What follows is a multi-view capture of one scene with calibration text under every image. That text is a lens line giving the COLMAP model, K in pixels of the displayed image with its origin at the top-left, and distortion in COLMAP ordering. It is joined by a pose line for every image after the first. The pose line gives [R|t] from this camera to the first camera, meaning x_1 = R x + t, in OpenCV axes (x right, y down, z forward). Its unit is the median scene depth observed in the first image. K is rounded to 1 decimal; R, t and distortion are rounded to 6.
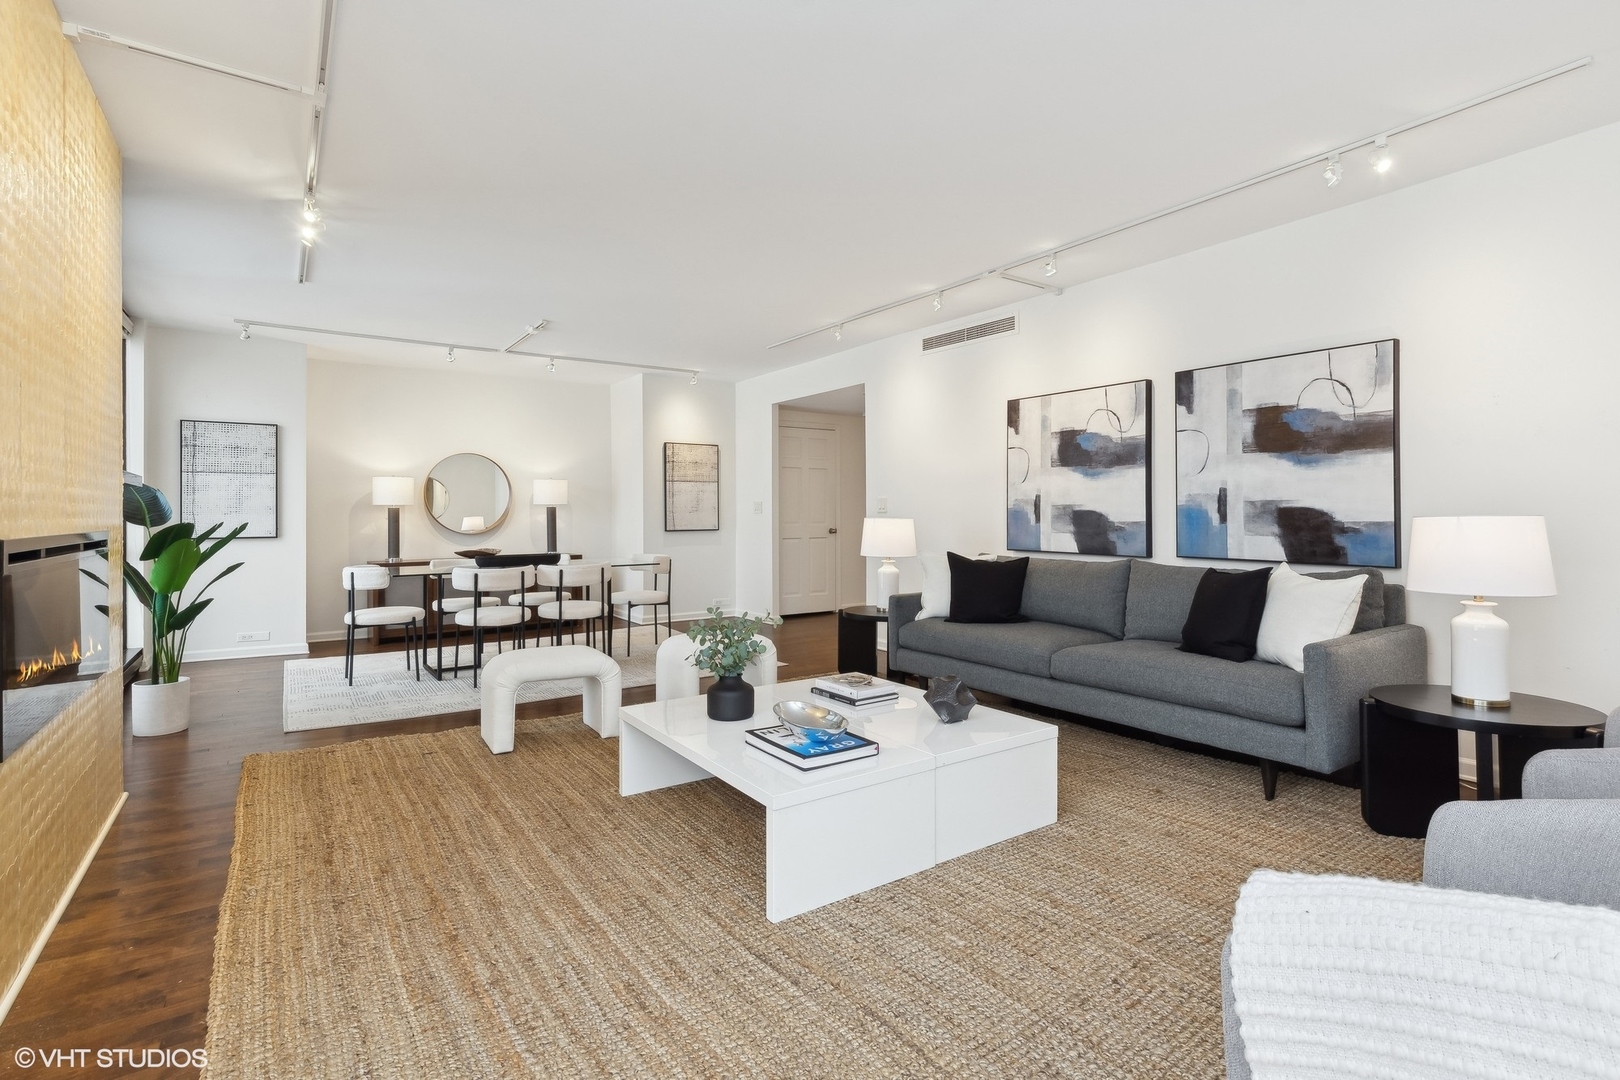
lens RADIAL K [[743.8, 0, 787.3], [0, 743.8, 512.3], [0, 0, 1]] dist [-0.002887, -0.001575]
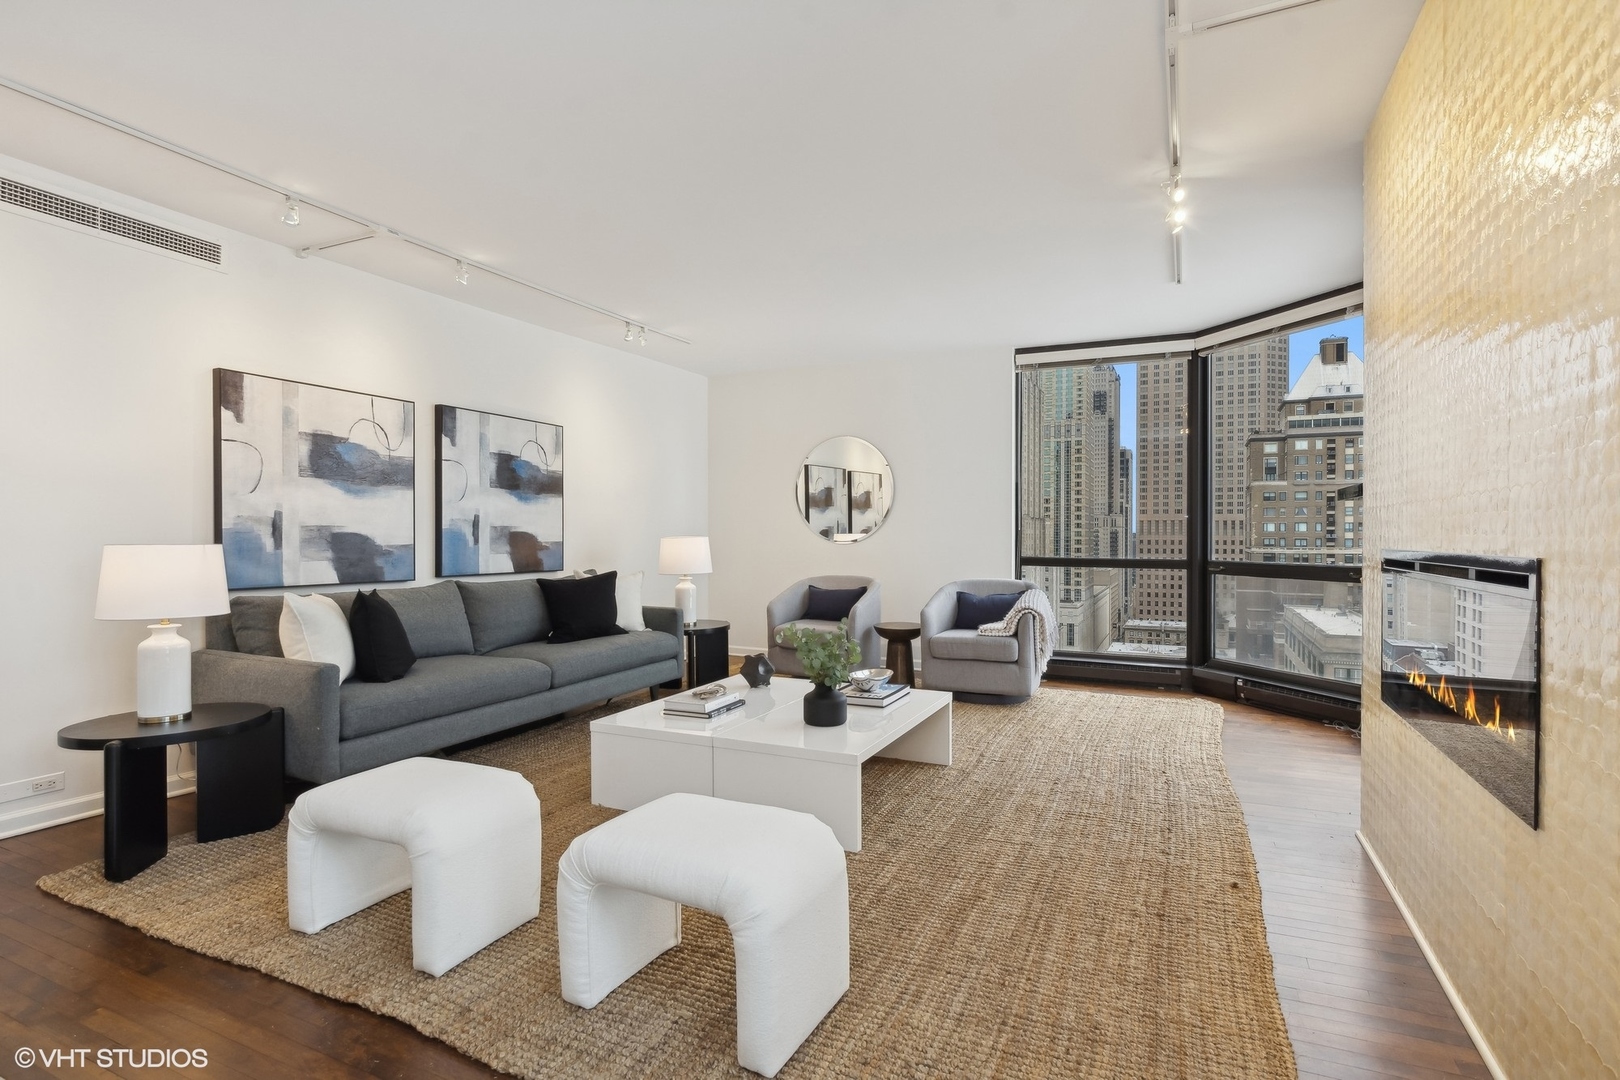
lens RADIAL K [[832.5, 0, 831.0], [0, 832.5, 540.1], [0, 0, 1]] dist [-0.010217, -0.002539]
pose [[-0.551853, 0.004668, 0.833929, -0.723516], [0.008948, 0.999960, 0.000324, 0.010692], [-0.833894, 0.007641, -0.551872, 1.099752]]
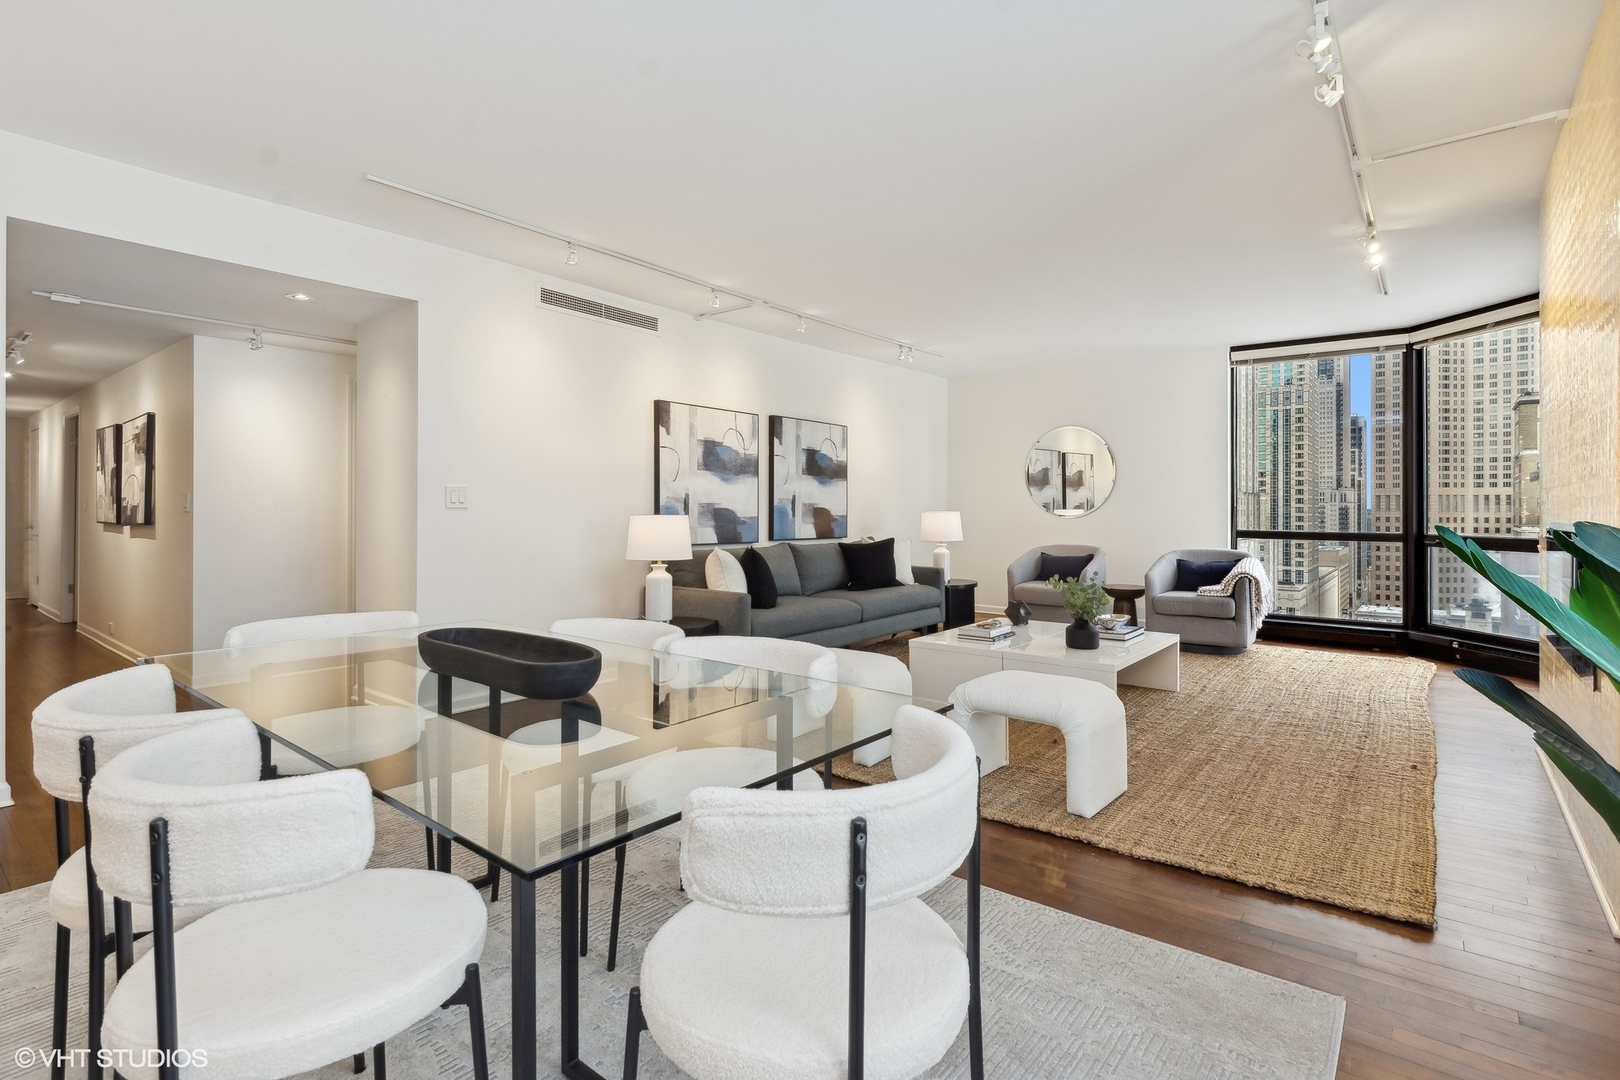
lens RADIAL K [[829.3, 0, 795.3], [0, 829.3, 505.0], [0, 0, 1]] dist [-0.006035, -0.003379]
pose [[-0.319355, 0.015296, 0.947512, -0.965906], [0.005166, 0.999883, -0.014400, 0.012726], [-0.947621, 0.000296, -0.319397, 1.368895]]
